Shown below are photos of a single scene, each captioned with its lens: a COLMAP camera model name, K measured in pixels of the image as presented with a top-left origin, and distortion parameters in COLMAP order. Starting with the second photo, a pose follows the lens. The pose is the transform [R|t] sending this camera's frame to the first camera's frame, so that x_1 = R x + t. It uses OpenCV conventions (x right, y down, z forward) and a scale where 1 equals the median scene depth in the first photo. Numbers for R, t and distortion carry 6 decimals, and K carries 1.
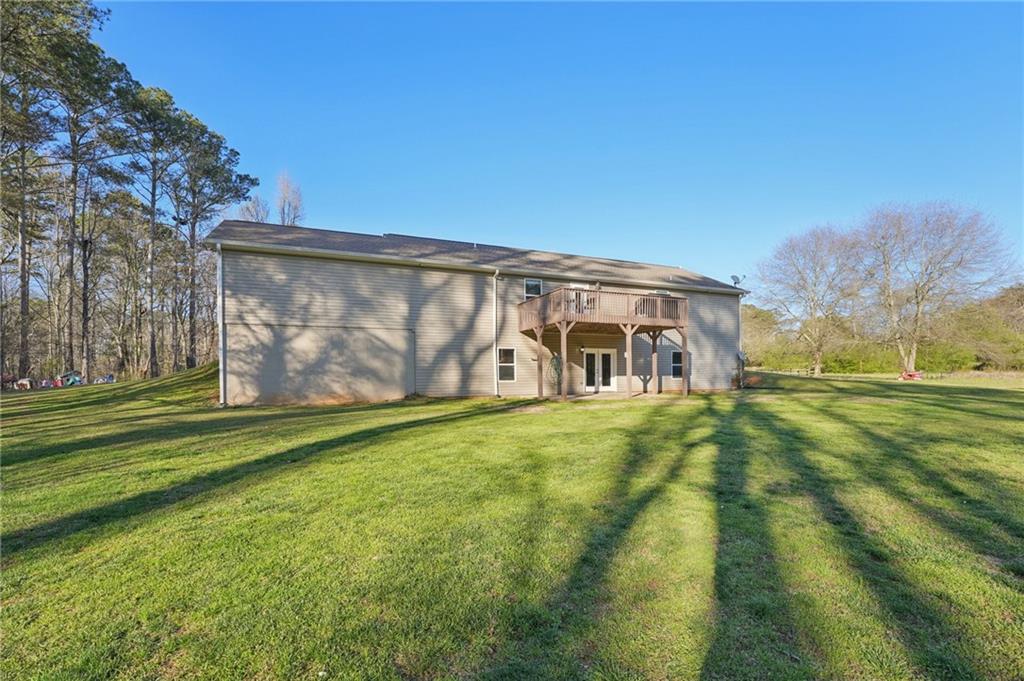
lens RADIAL K [[409.2, 0, 518.2], [0, 409.2, 342.1], [0, 0, 1]] dist [-0.024055, -0.000885]
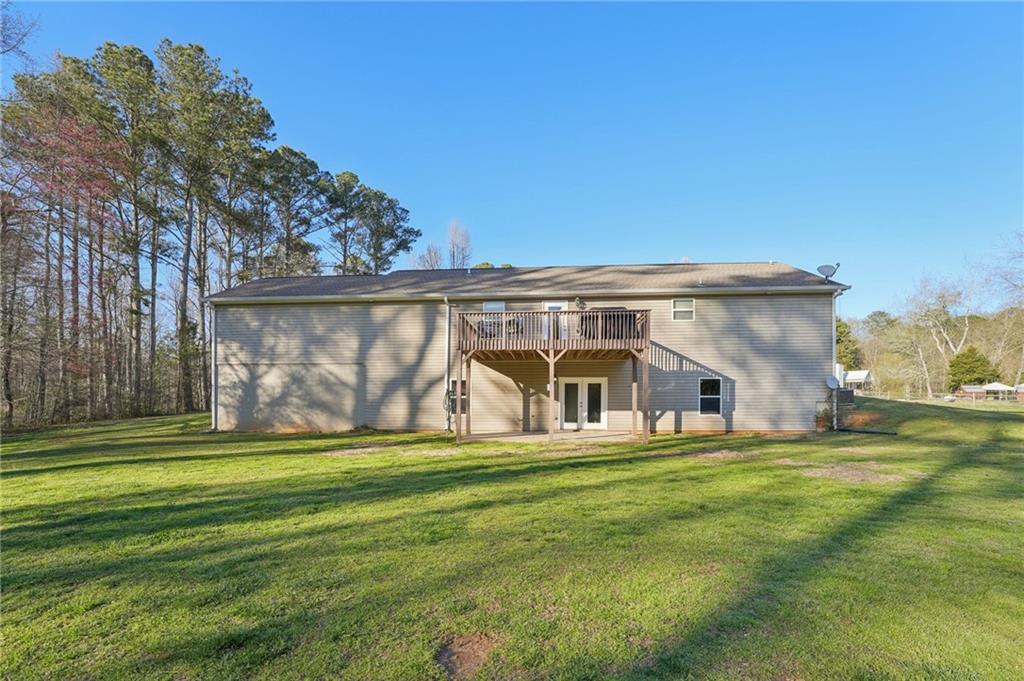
lens RADIAL K [[409.2, 0, 515.2], [0, 409.2, 368.5], [0, 0, 1]] dist [-0.024055, -0.000885]
pose [[0.898253, -0.021972, -0.438929, 0.521747], [0.027784, 0.999591, 0.006821, -0.014333], [0.438599, -0.018322, 0.898496, 0.228747]]
